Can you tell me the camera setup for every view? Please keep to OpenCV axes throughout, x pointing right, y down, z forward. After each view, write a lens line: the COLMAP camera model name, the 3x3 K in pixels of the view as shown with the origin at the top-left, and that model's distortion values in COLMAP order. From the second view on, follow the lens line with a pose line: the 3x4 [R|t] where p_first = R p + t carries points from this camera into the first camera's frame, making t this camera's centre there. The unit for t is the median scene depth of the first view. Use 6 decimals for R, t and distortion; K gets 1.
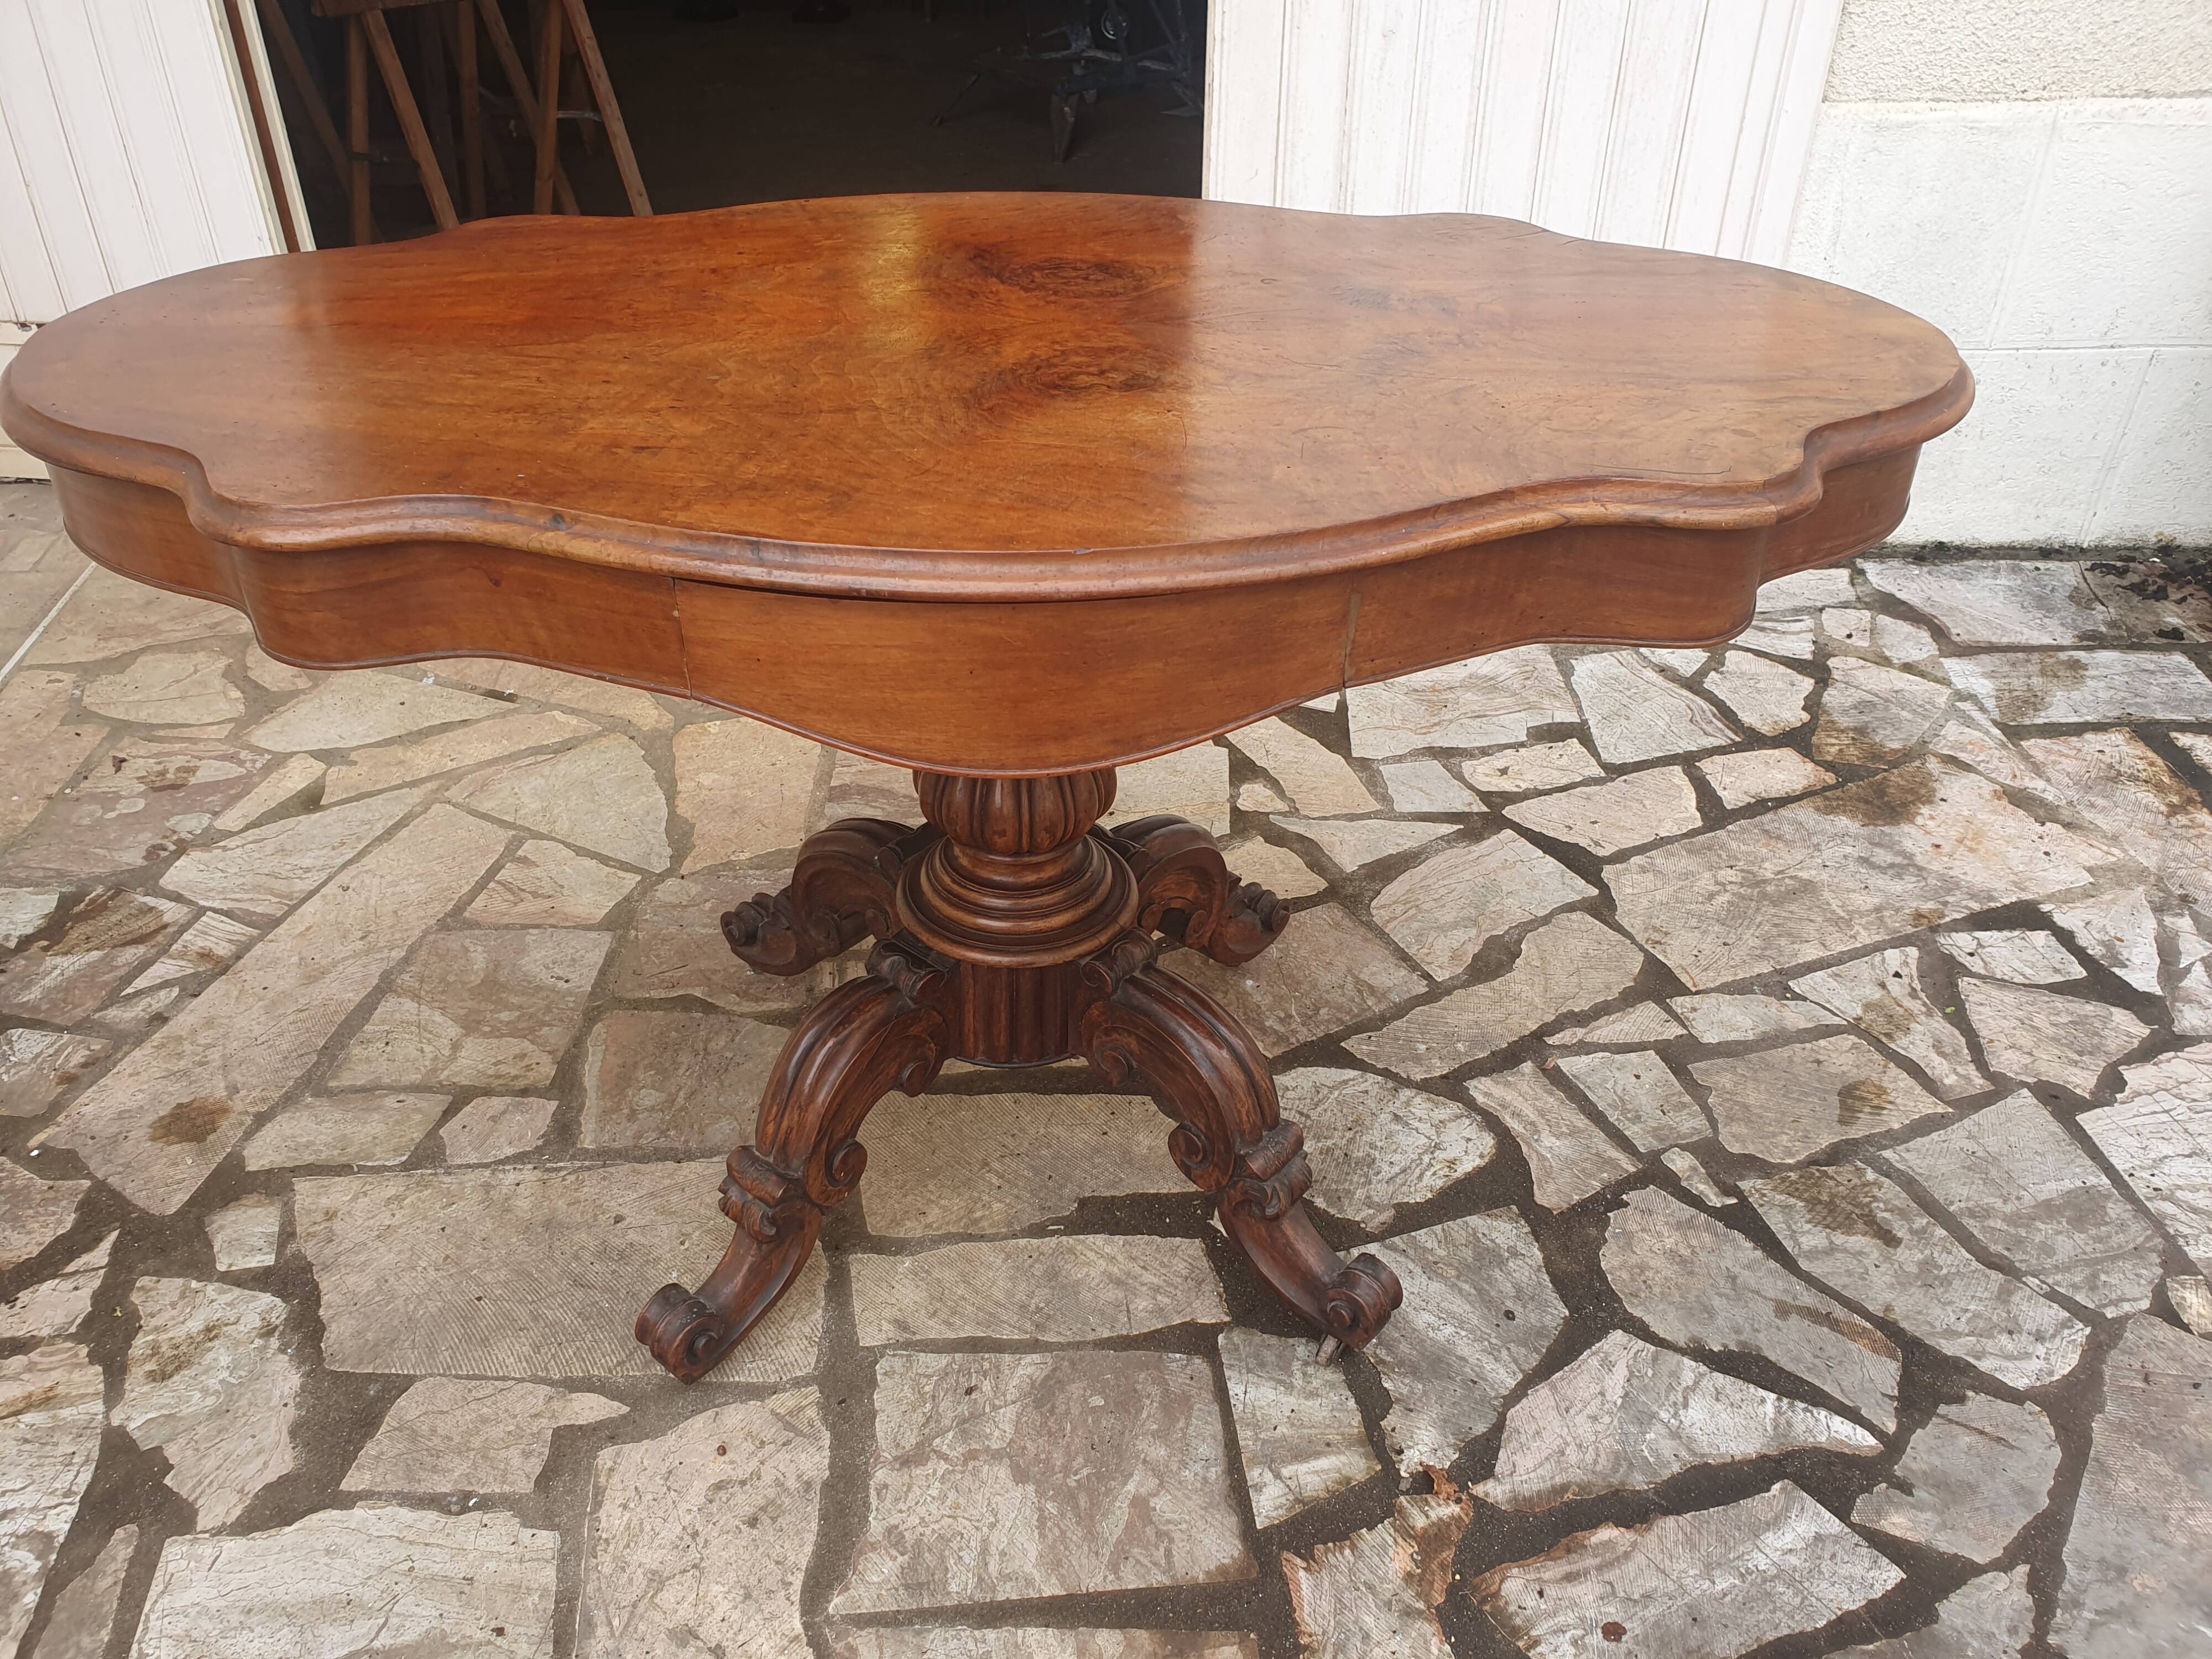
lens RADIAL K [[1752.1, 0, 1091.0], [0, 1752.1, 817.9], [0, 0, 1]] dist [-0.010447, 0.024773]
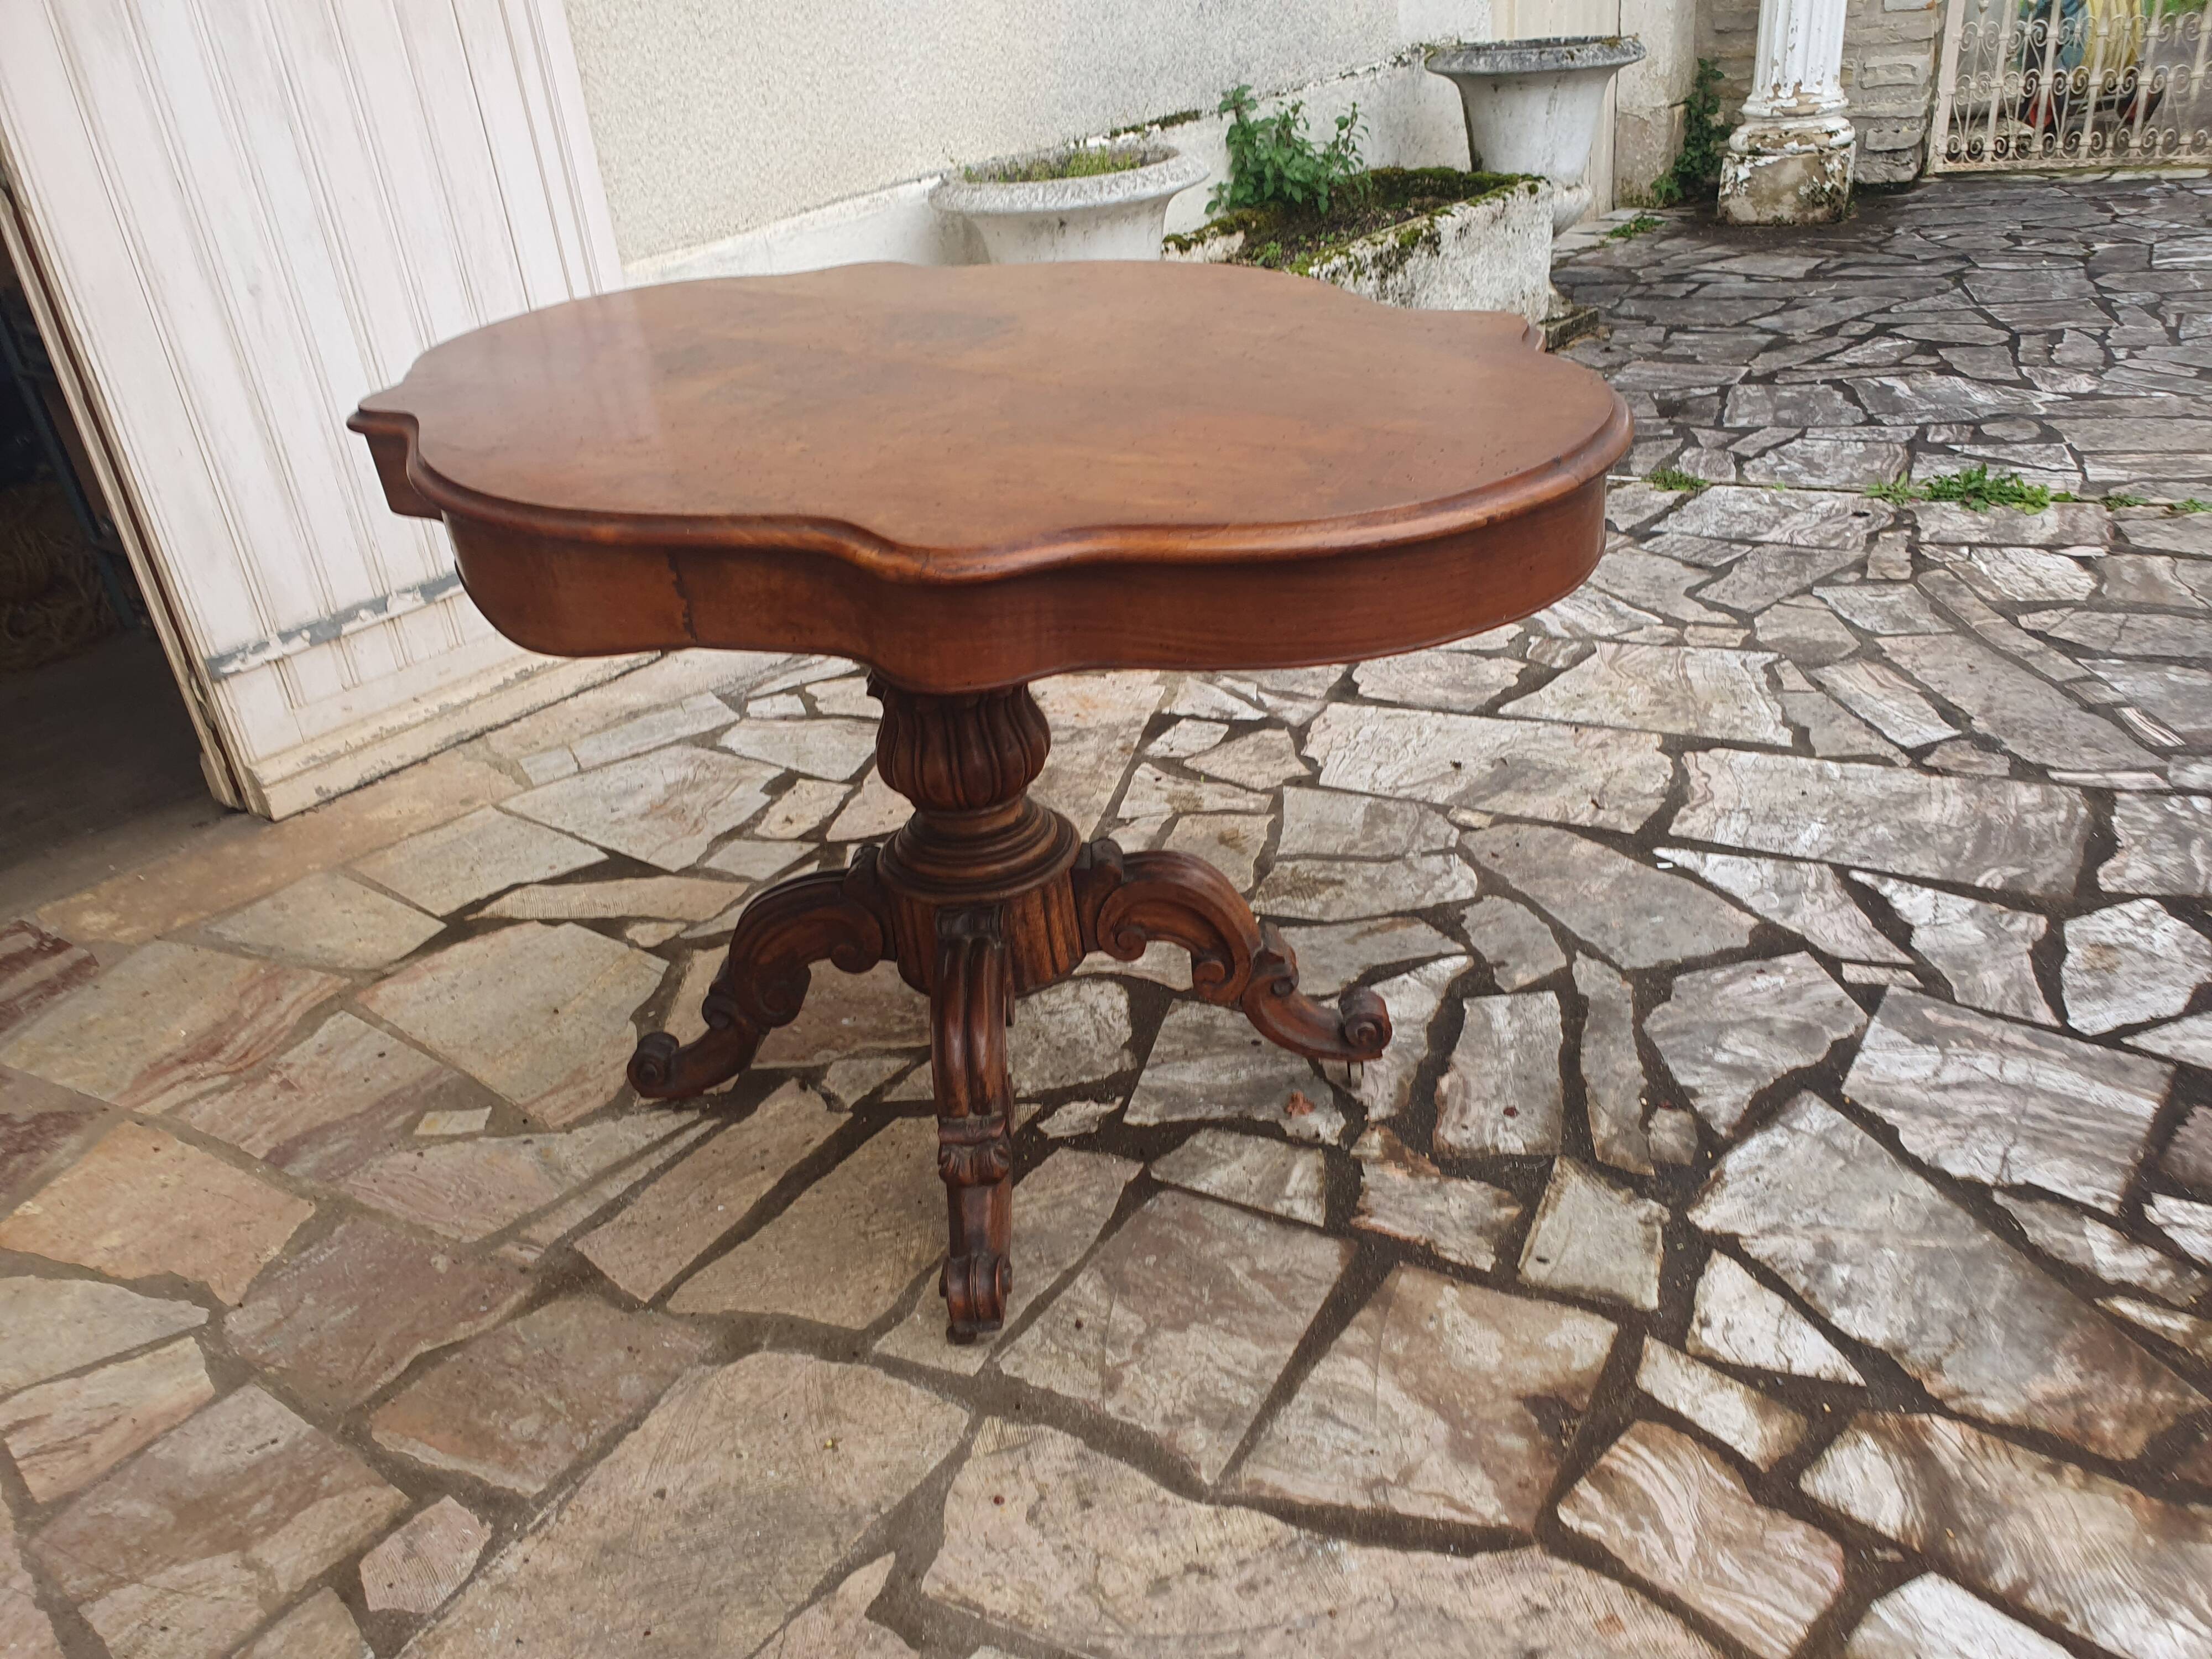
lens RADIAL K [[1752.1, 0, 1094.9], [0, 1752.1, 814.8], [0, 0, 1]] dist [-0.010447, 0.024773]
pose [[0.572781, -0.420573, 0.703591, -0.688136], [0.518809, 0.850547, 0.086064, -0.035592], [-0.634633, 0.315733, 0.705375, 0.110433]]
